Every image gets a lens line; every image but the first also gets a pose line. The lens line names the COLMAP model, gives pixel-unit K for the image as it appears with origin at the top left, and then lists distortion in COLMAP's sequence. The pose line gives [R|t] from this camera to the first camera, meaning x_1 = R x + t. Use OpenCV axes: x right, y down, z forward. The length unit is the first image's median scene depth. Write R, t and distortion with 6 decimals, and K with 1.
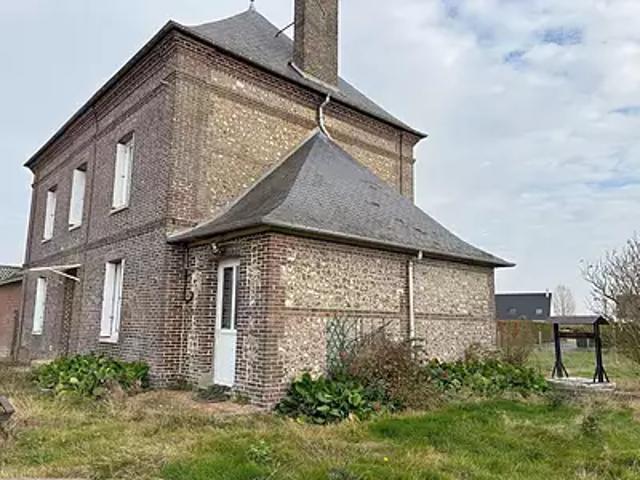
lens RADIAL K [[481.7, 0, 320.0], [0, 481.7, 240.0], [0, 0, 1]] dist [0.026604, -0.006301]
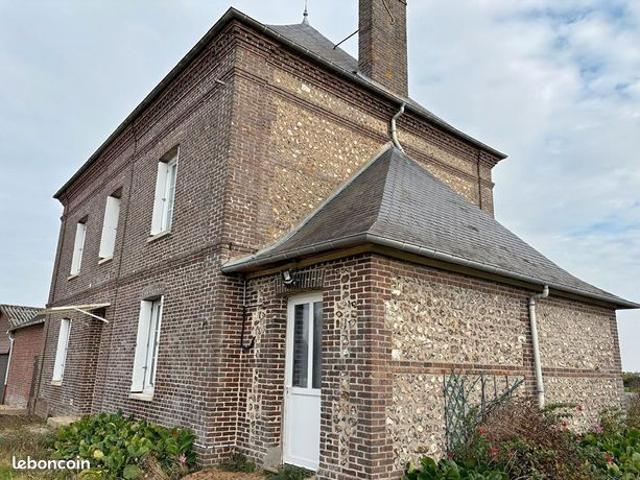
lens RADIAL K [[481.7, 0, 320.0], [0, 481.7, 240.0], [0, 0, 1]] dist [0.026604, -0.006301]
pose [[0.999037, -0.000131, -0.043875, -0.109022], [-0.003913, 0.995744, -0.092079, 0.021114], [0.043701, 0.092162, 0.994785, 0.195394]]
